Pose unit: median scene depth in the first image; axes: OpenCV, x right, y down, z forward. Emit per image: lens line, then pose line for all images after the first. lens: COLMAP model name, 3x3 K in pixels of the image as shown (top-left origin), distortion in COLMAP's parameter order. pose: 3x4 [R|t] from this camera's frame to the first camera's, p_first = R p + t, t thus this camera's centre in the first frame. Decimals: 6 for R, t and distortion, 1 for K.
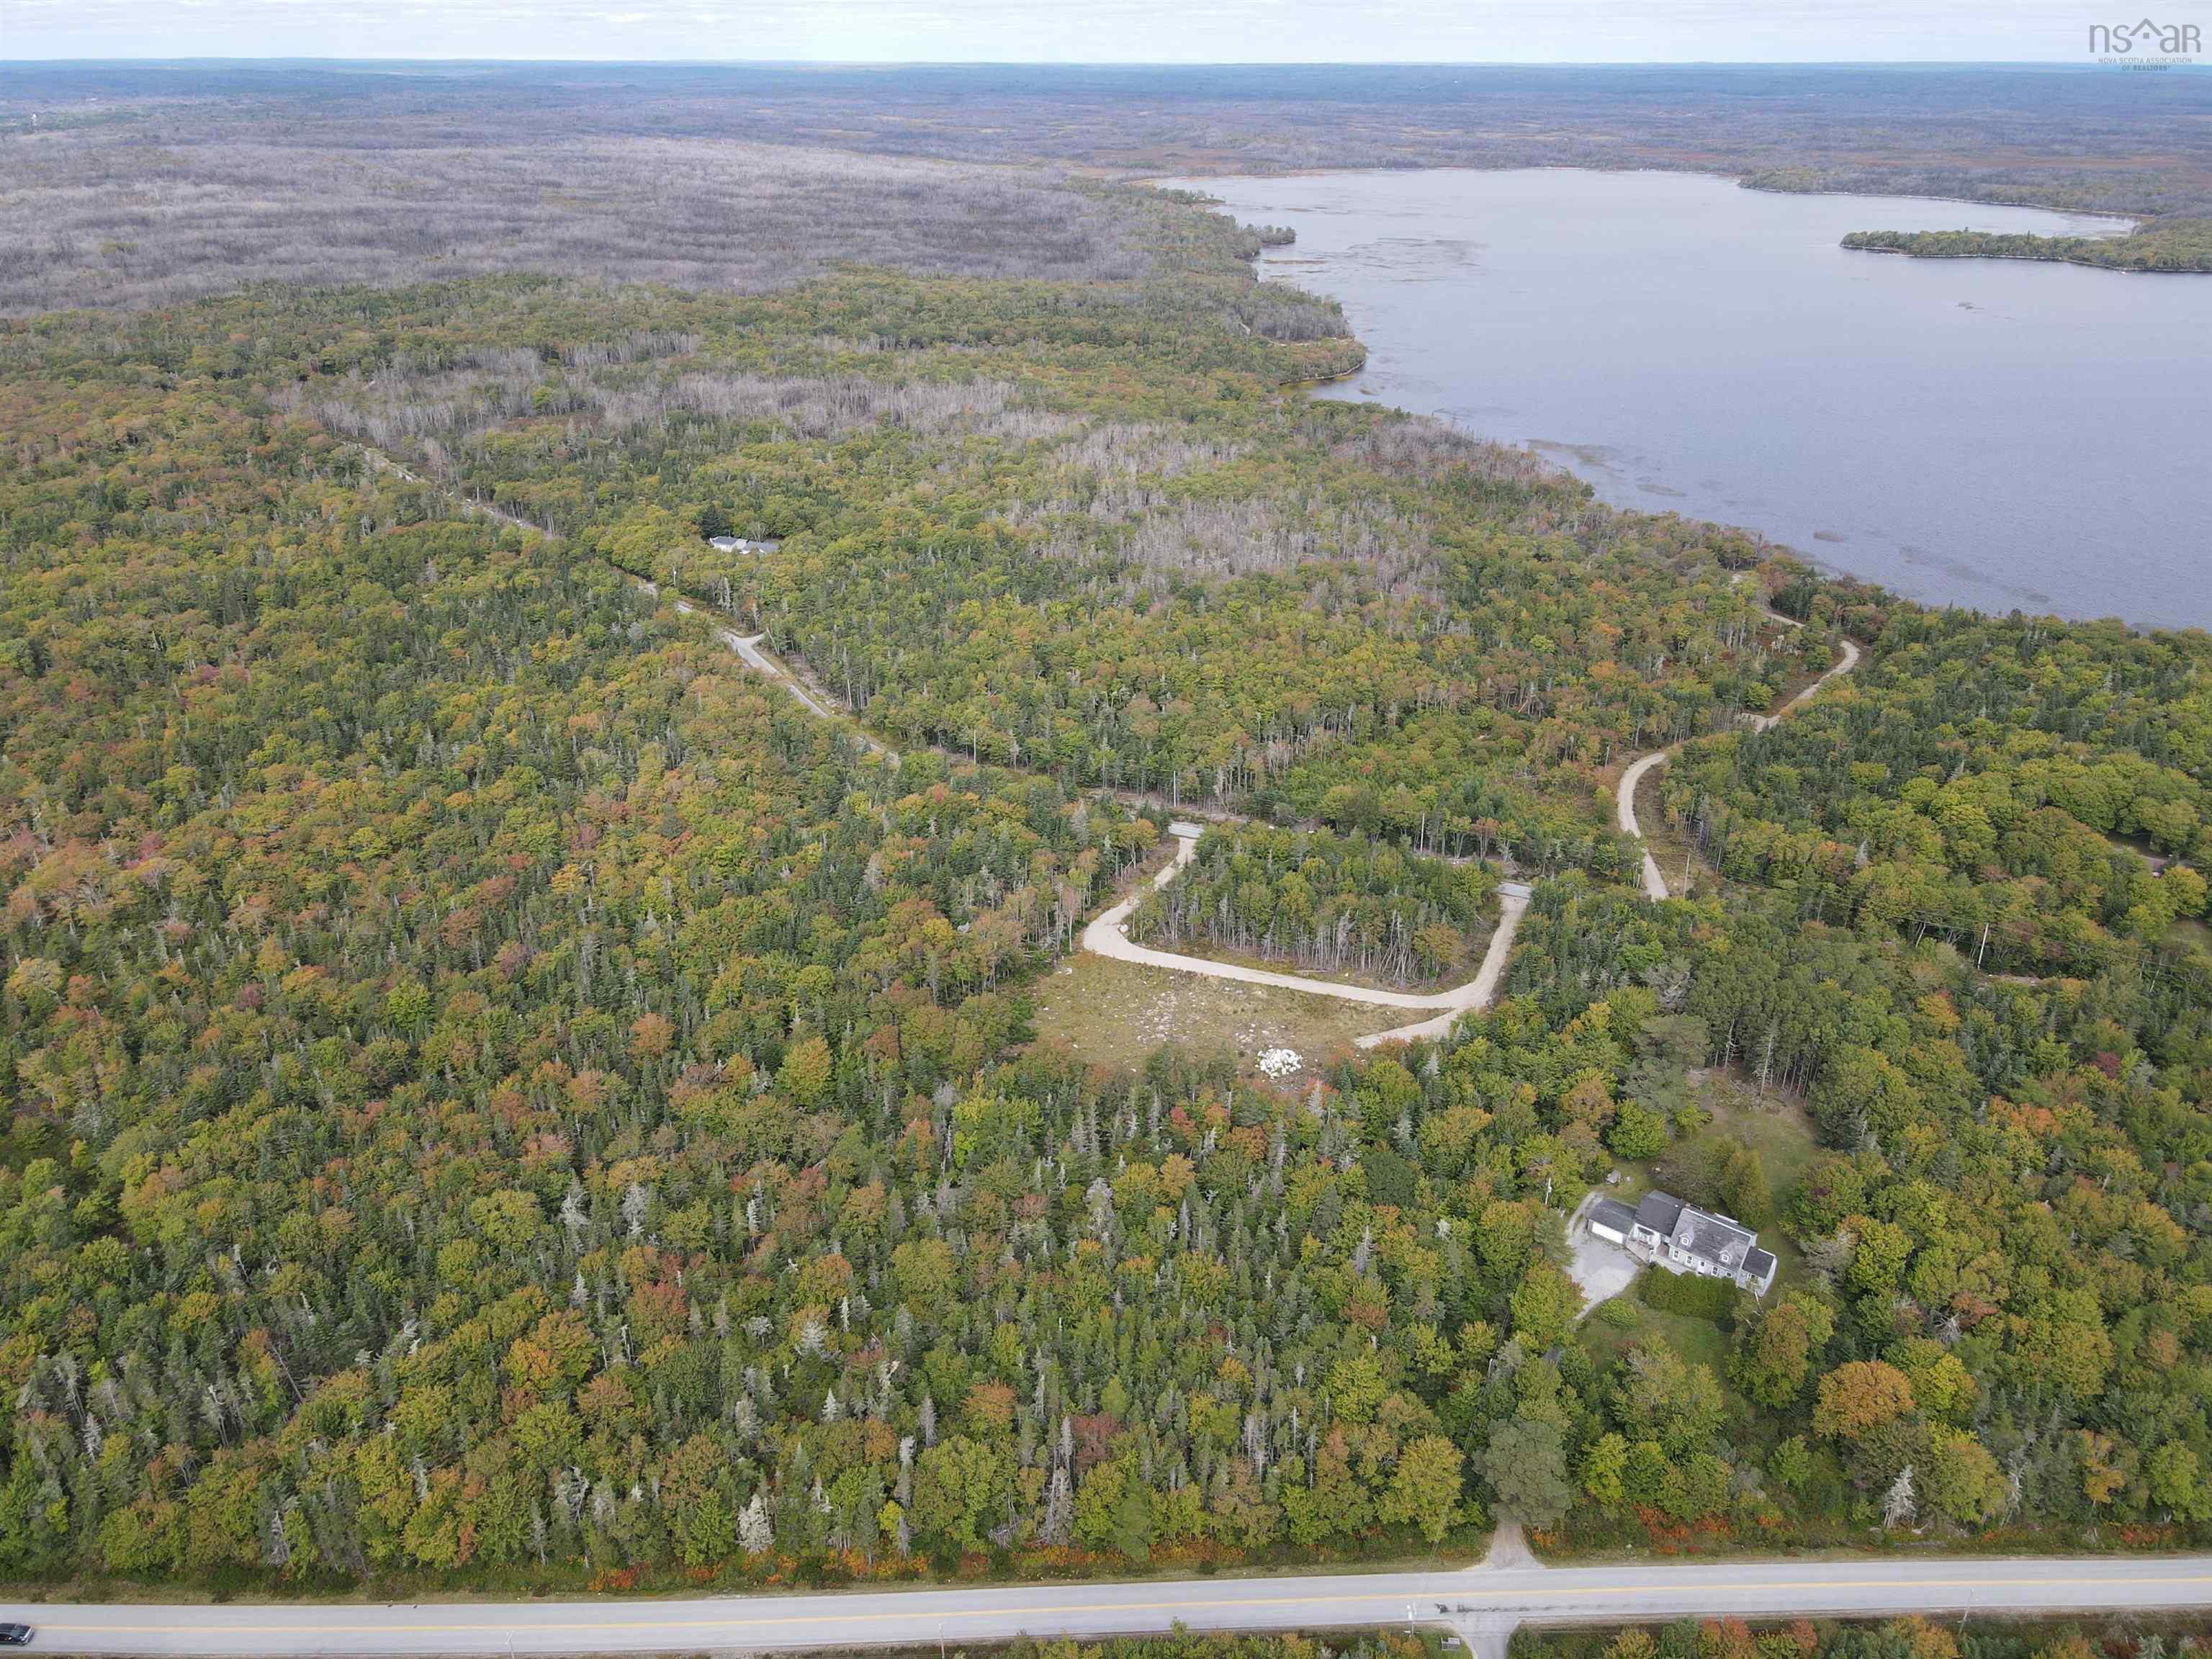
lens RADIAL K [[1605.4, 0, 1106.0], [0, 1605.4, 829.5], [0, 0, 1]] dist [-0.007935, 0.040645]
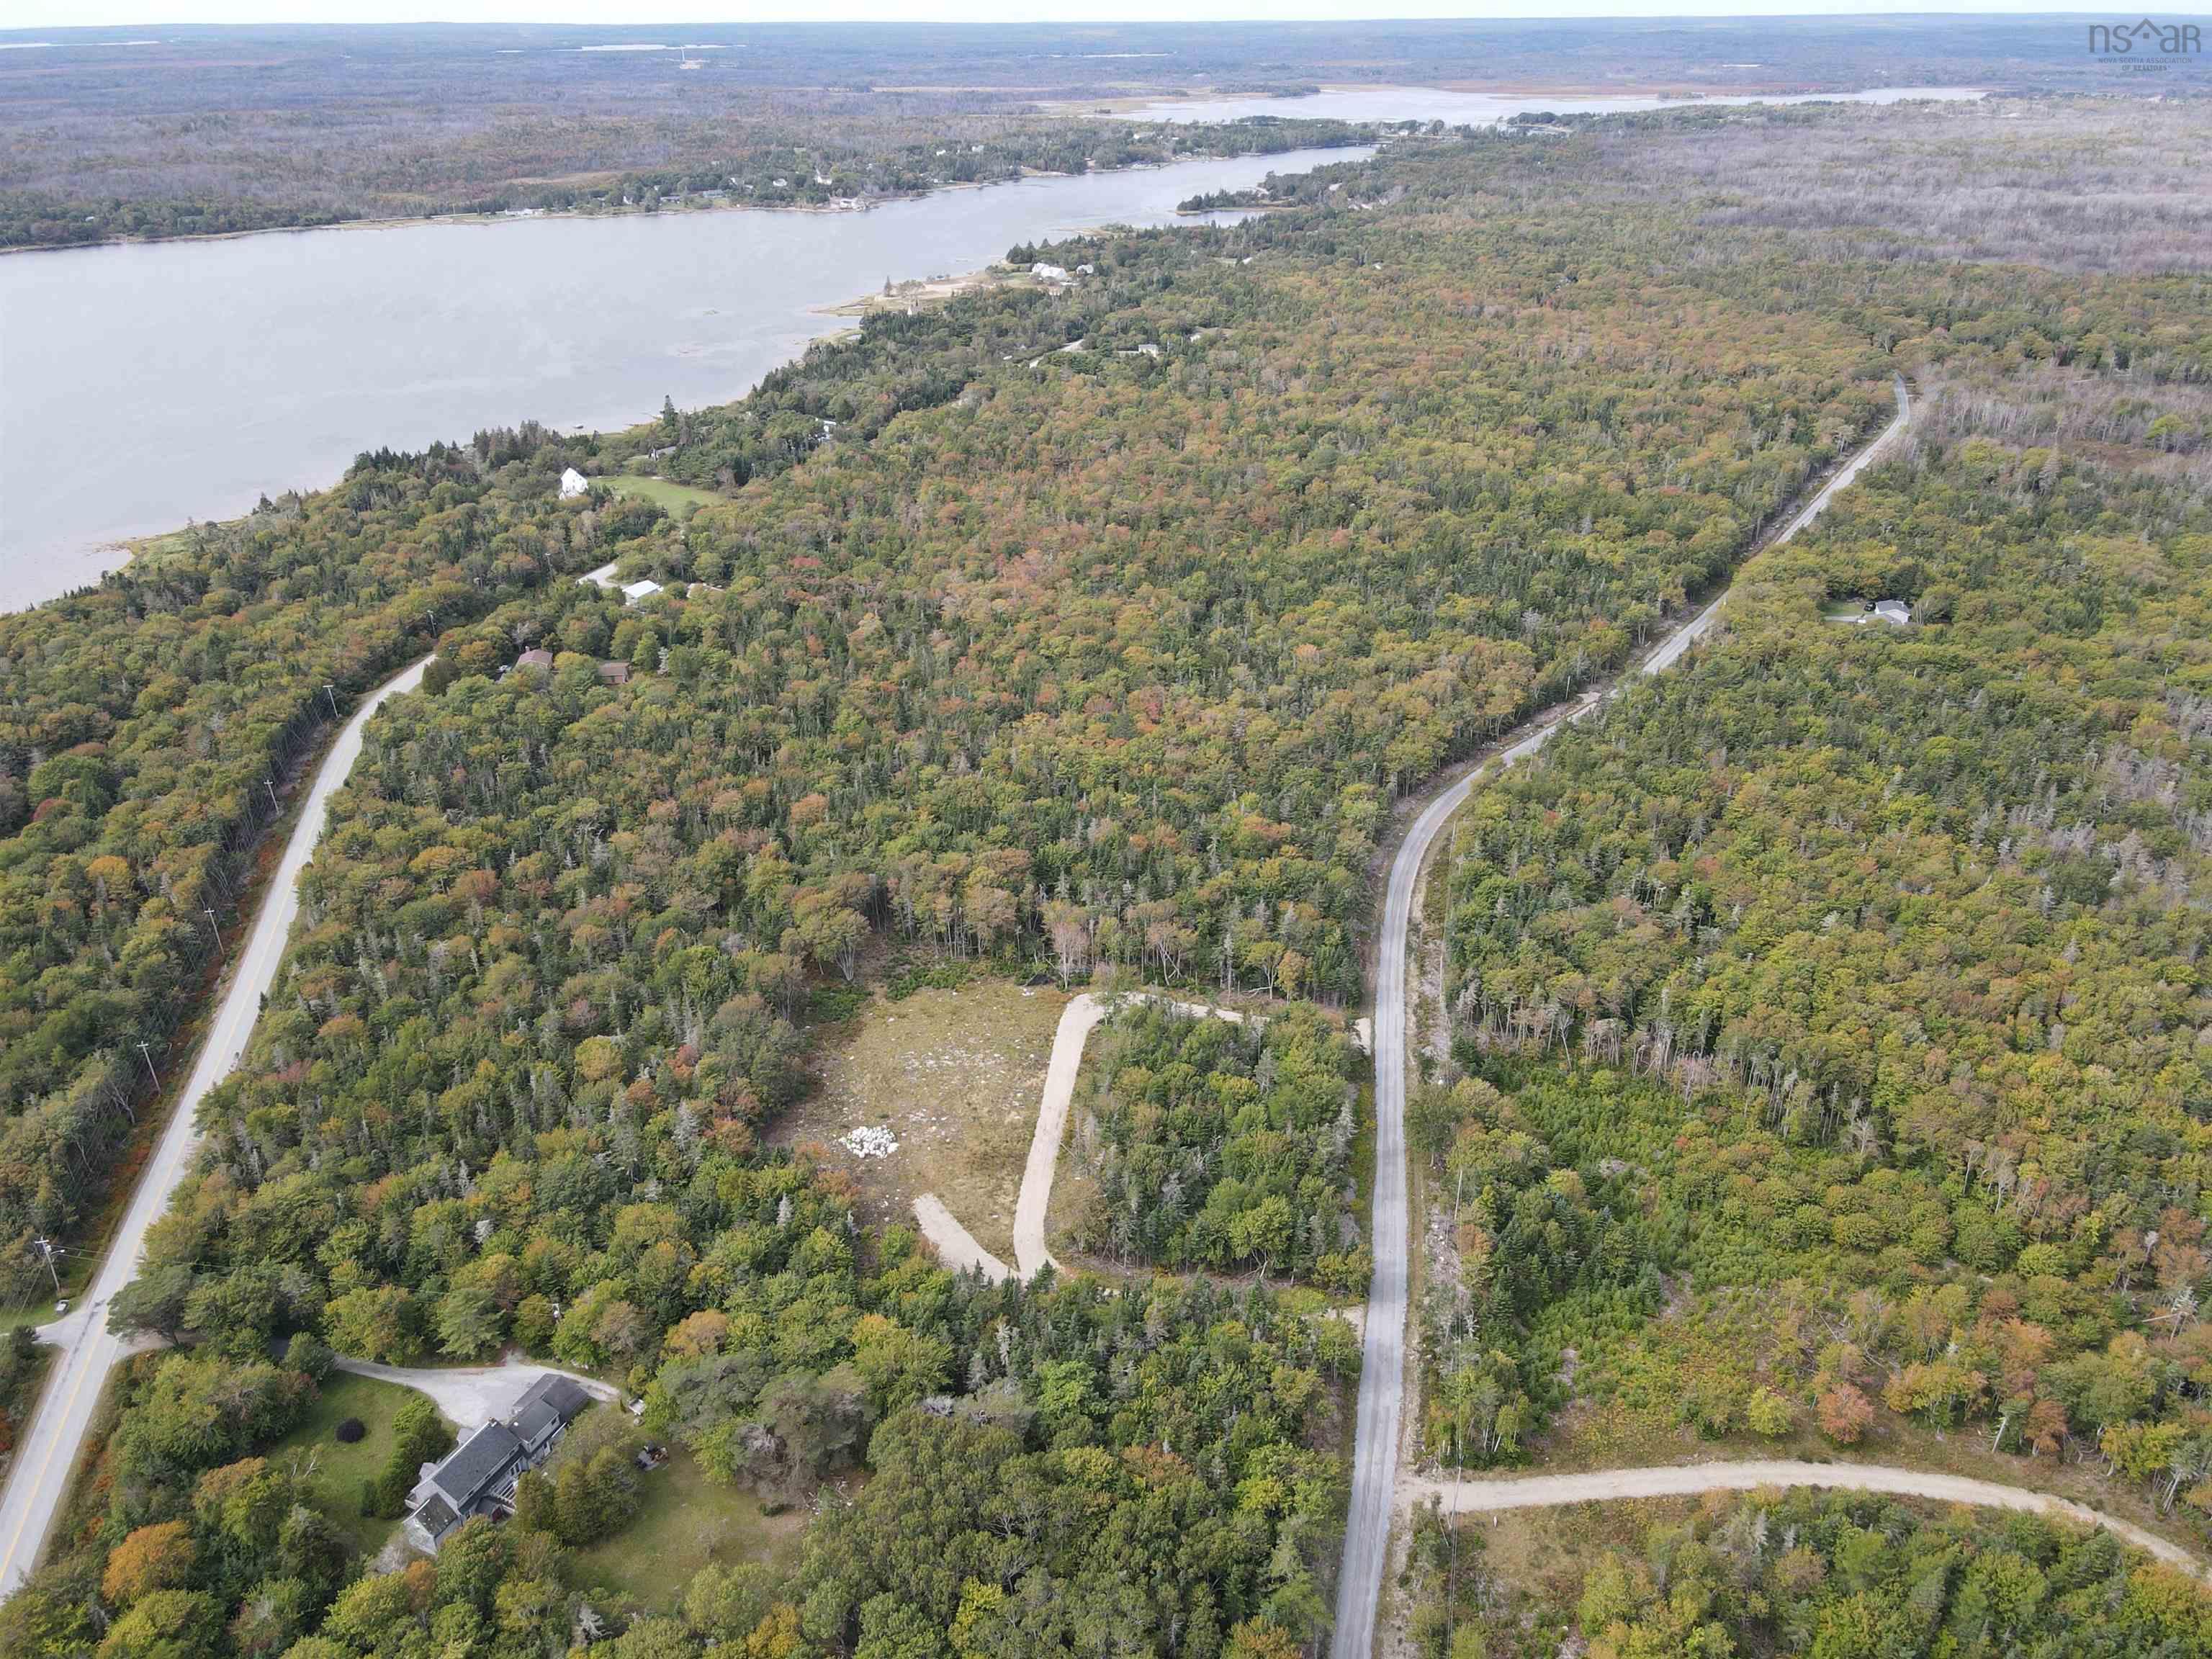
lens RADIAL K [[1605.4, 0, 1106.0], [0, 1605.4, 829.5], [0, 0, 1]] dist [-0.007935, 0.040645]
pose [[0.218766, 0.444012, -0.868904, 0.737583], [-0.418686, 0.847049, 0.327430, -0.309196], [0.881387, 0.292167, 0.371207, 0.643700]]
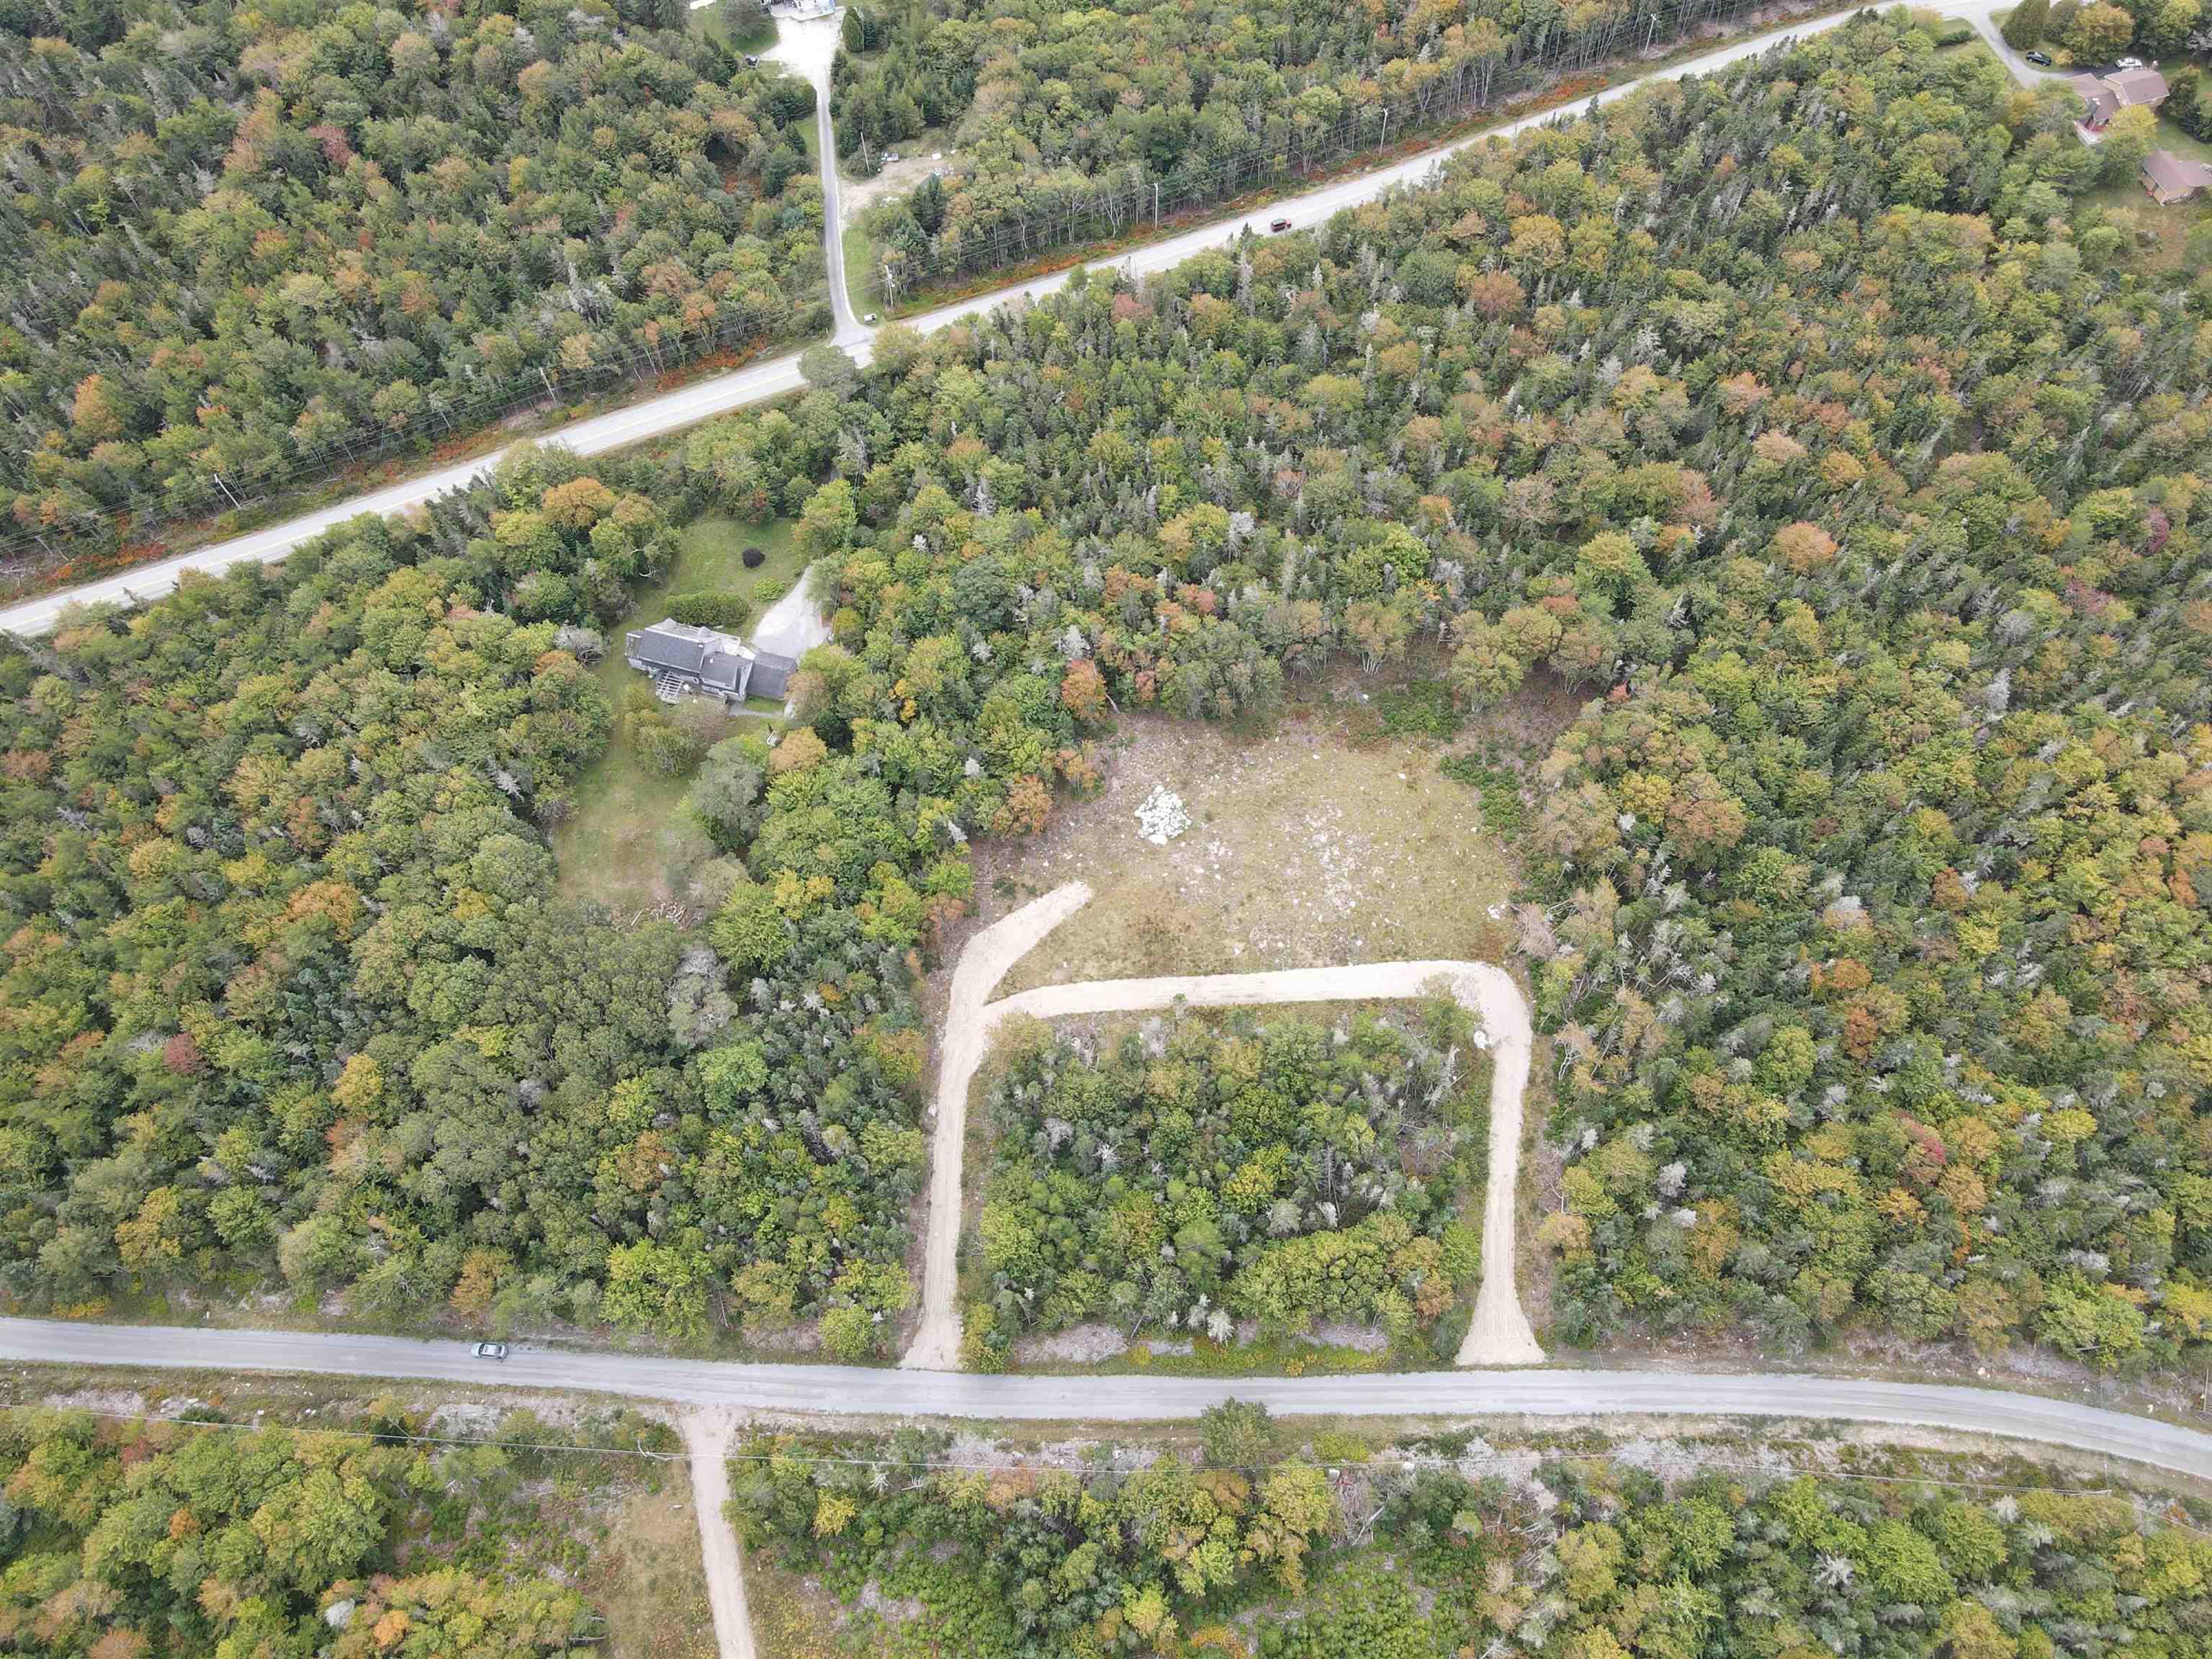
lens RADIAL K [[1543.0, 0, 1106.0], [0, 1543.0, 829.5], [0, 0, 1]] dist [0.017952, 0.000626]
pose [[-0.926338, 0.343040, -0.155630, 0.231412], [-0.148064, 0.048315, 0.987797, -0.569735], [0.346373, 0.938077, 0.006035, 0.872150]]
